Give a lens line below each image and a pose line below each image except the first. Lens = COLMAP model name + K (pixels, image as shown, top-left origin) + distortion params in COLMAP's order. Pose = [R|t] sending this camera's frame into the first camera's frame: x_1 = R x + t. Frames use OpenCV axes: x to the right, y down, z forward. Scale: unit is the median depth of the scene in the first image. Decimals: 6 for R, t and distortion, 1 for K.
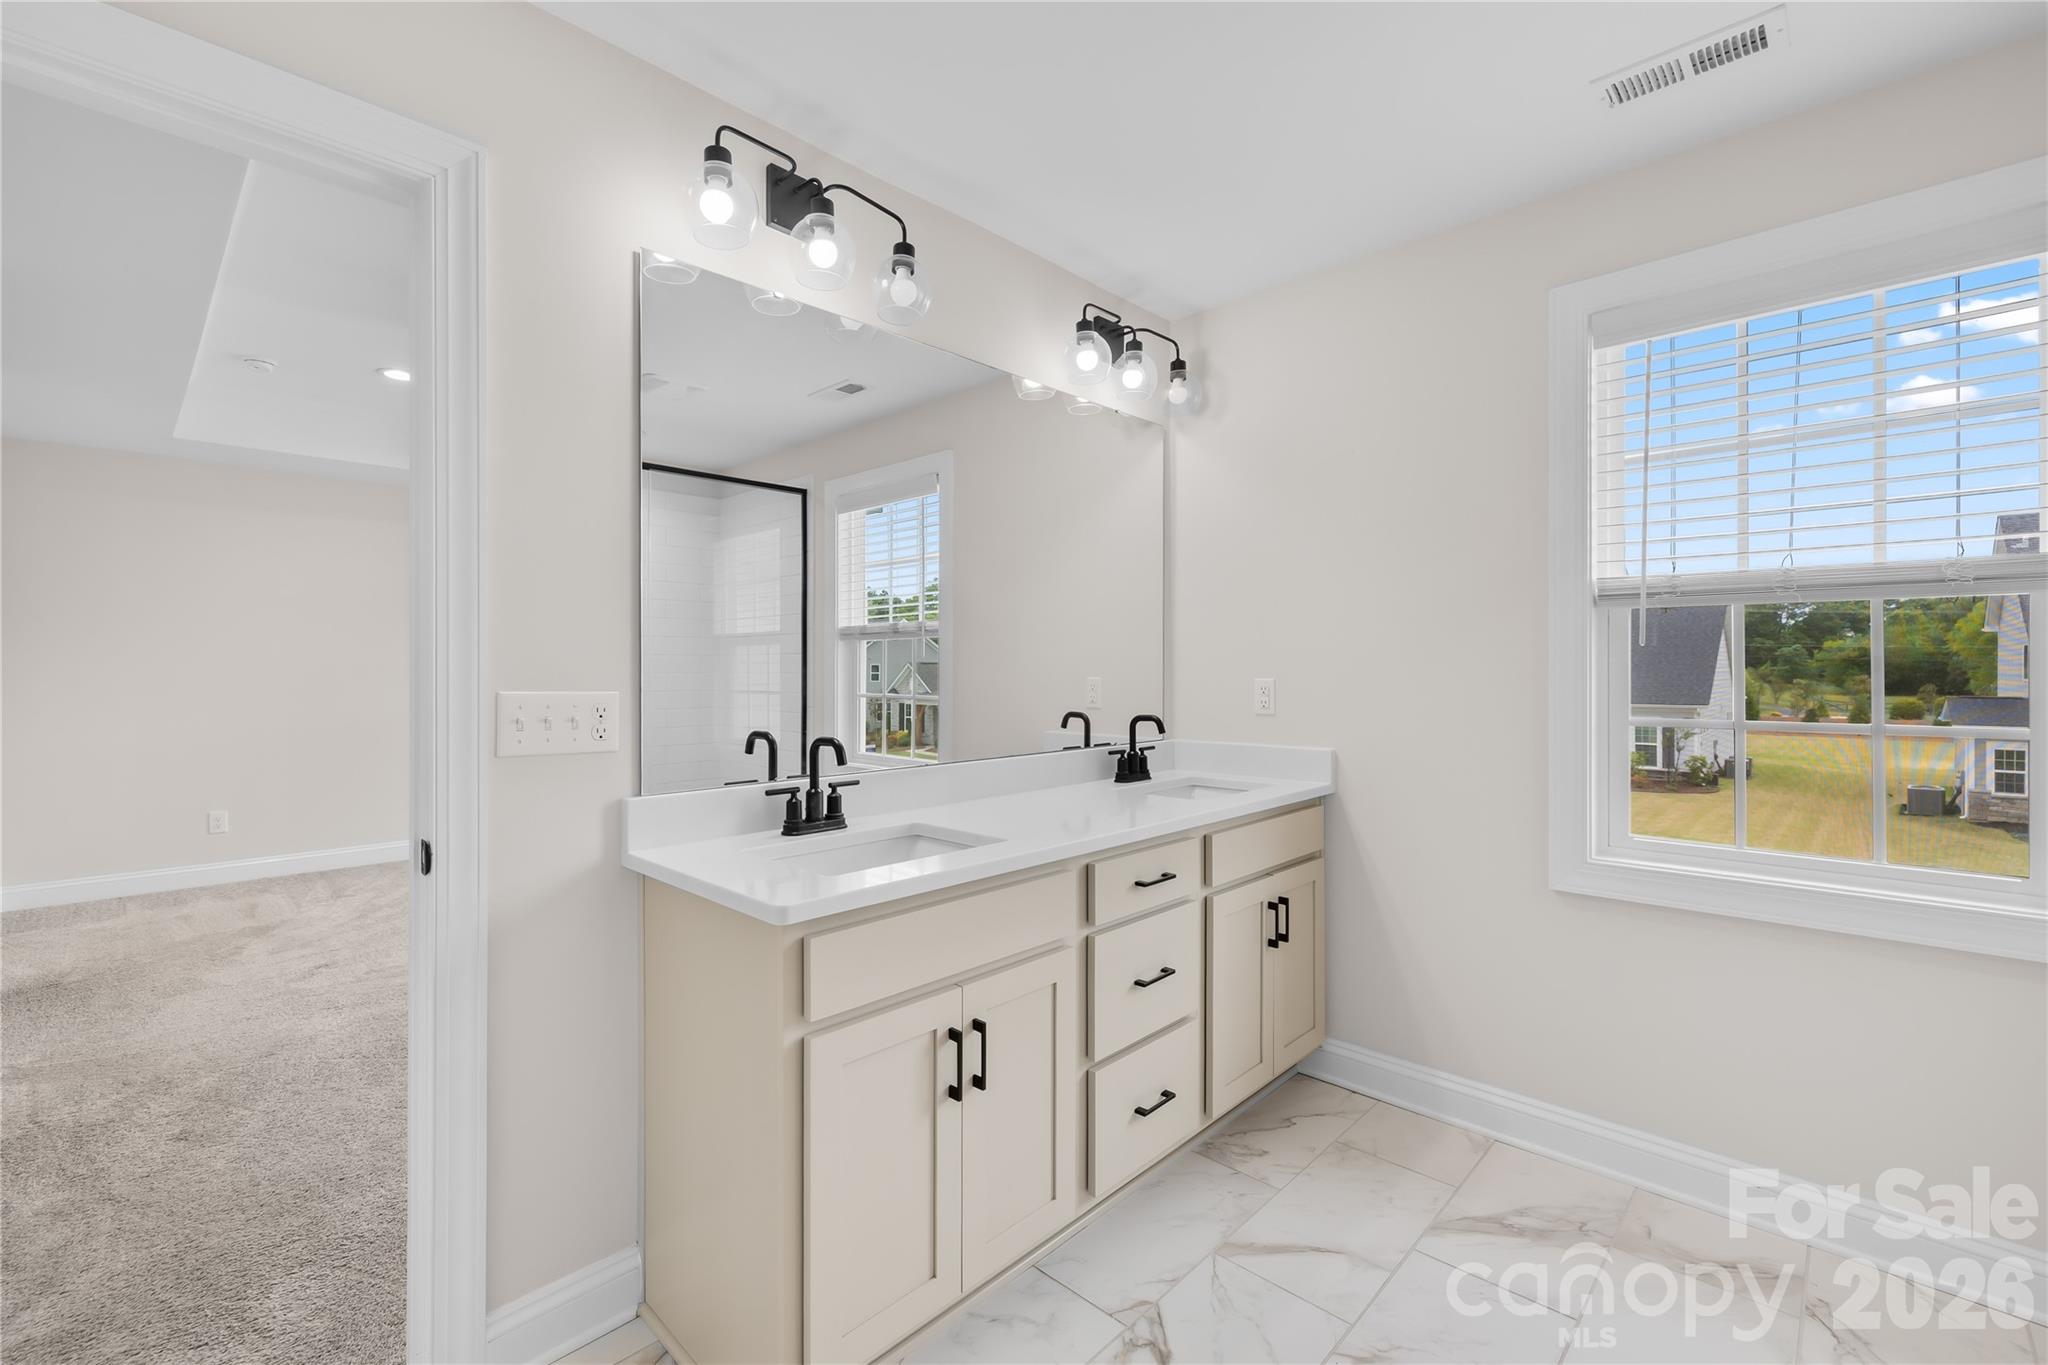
lens RADIAL K [[846.4, 0, 1021.5], [0, 846.4, 680.3], [0, 0, 1]] dist [0.010989, -0.010271]
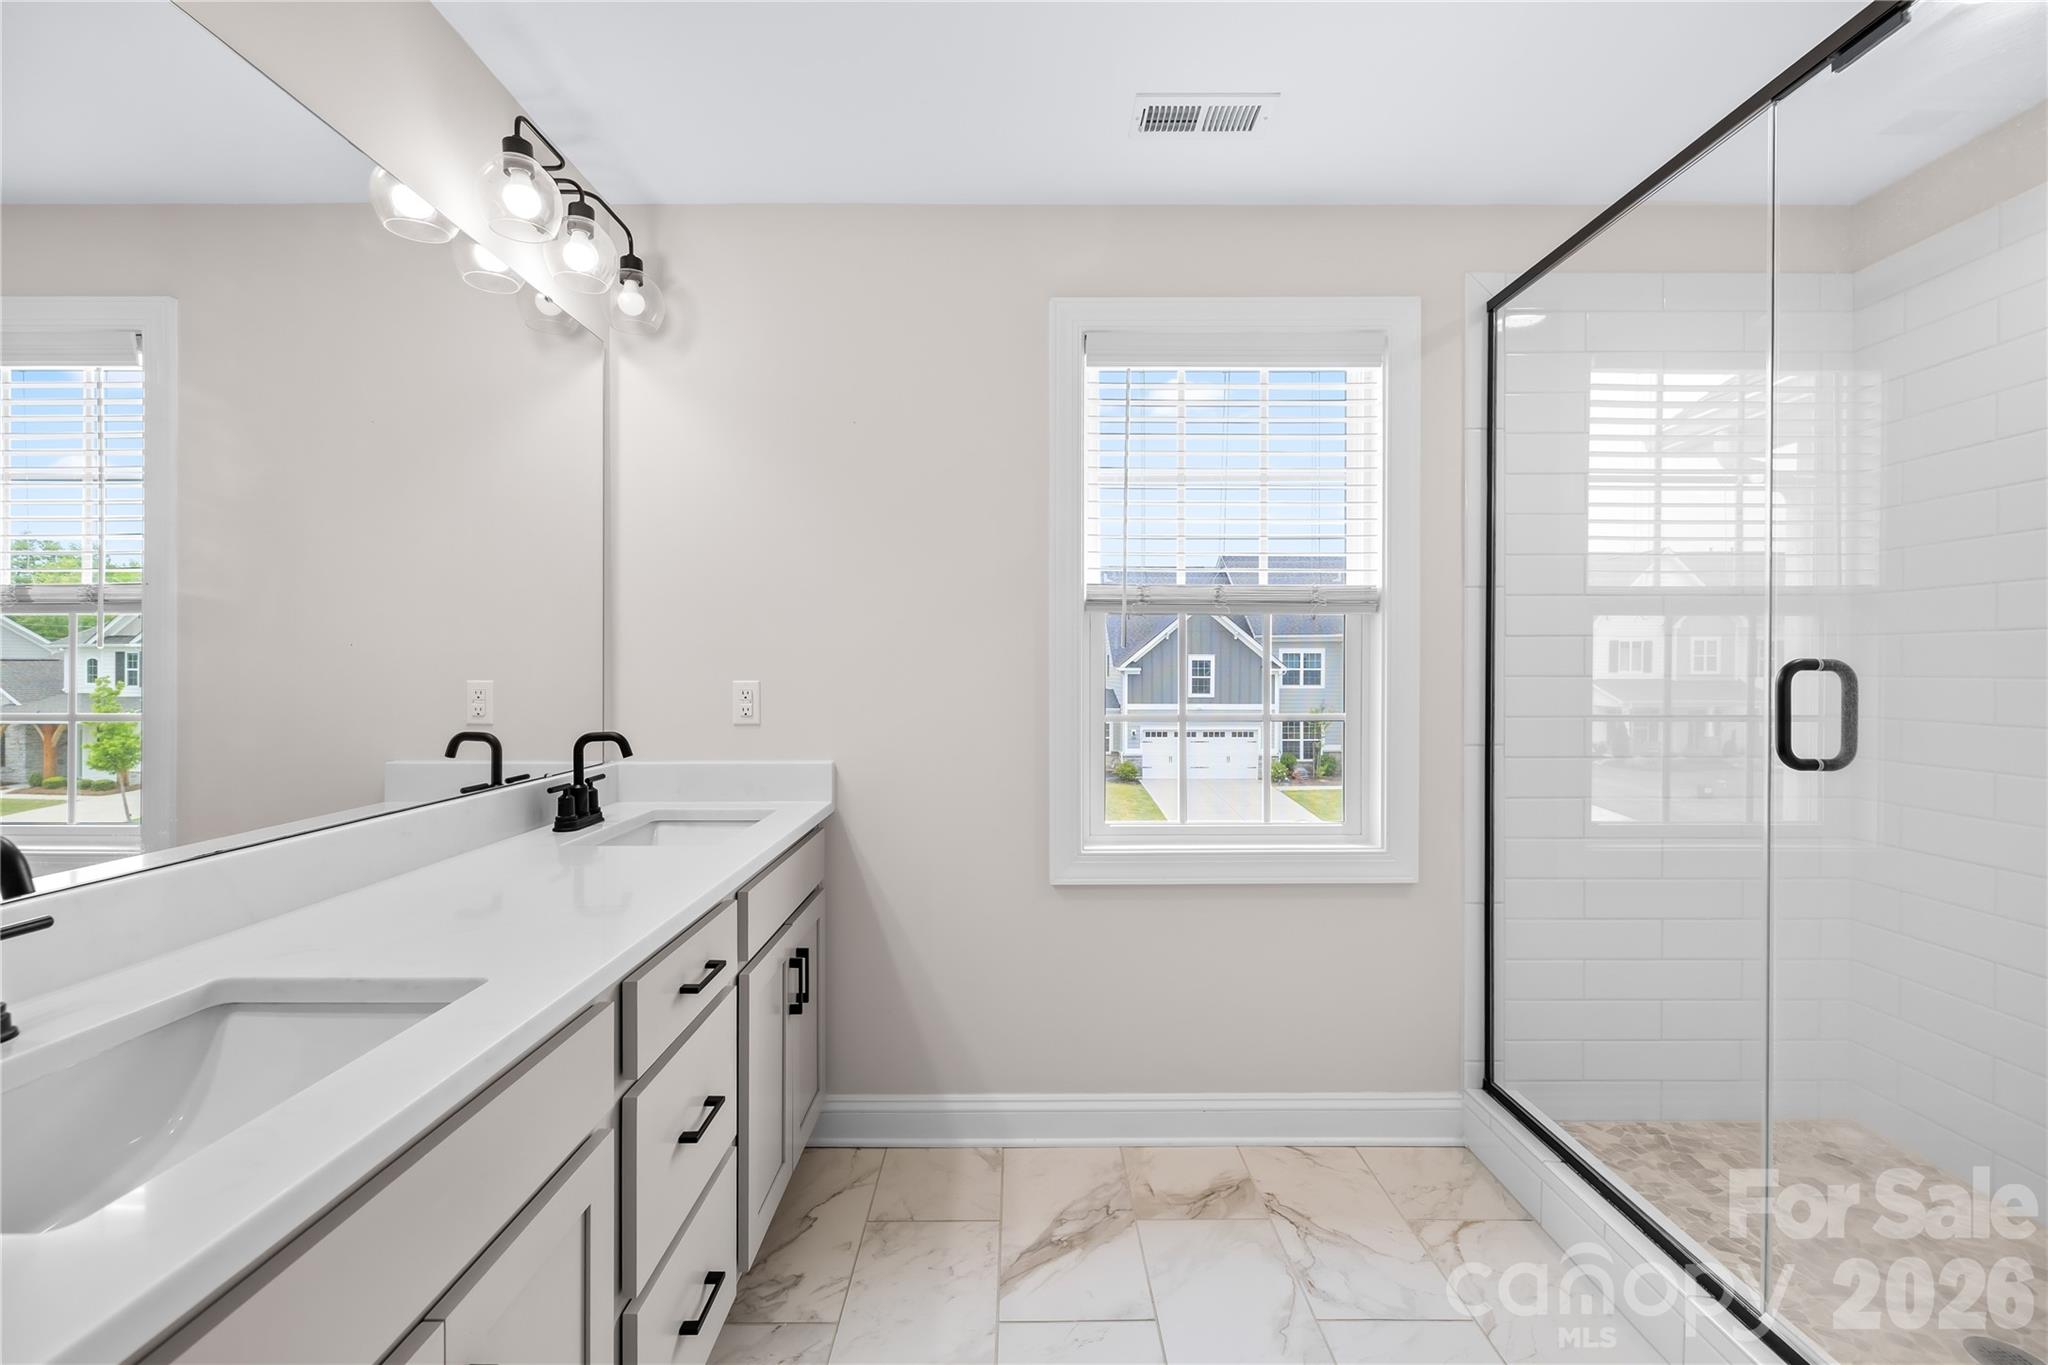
lens RADIAL K [[846.4, 0, 1021.5], [0, 846.4, 680.3], [0, 0, 1]] dist [0.010989, -0.010271]
pose [[0.724472, -0.004976, 0.689286, -0.094941], [0.006967, 0.999976, -0.000103, -0.000479], [-0.689269, 0.004876, 0.724489, 0.248547]]
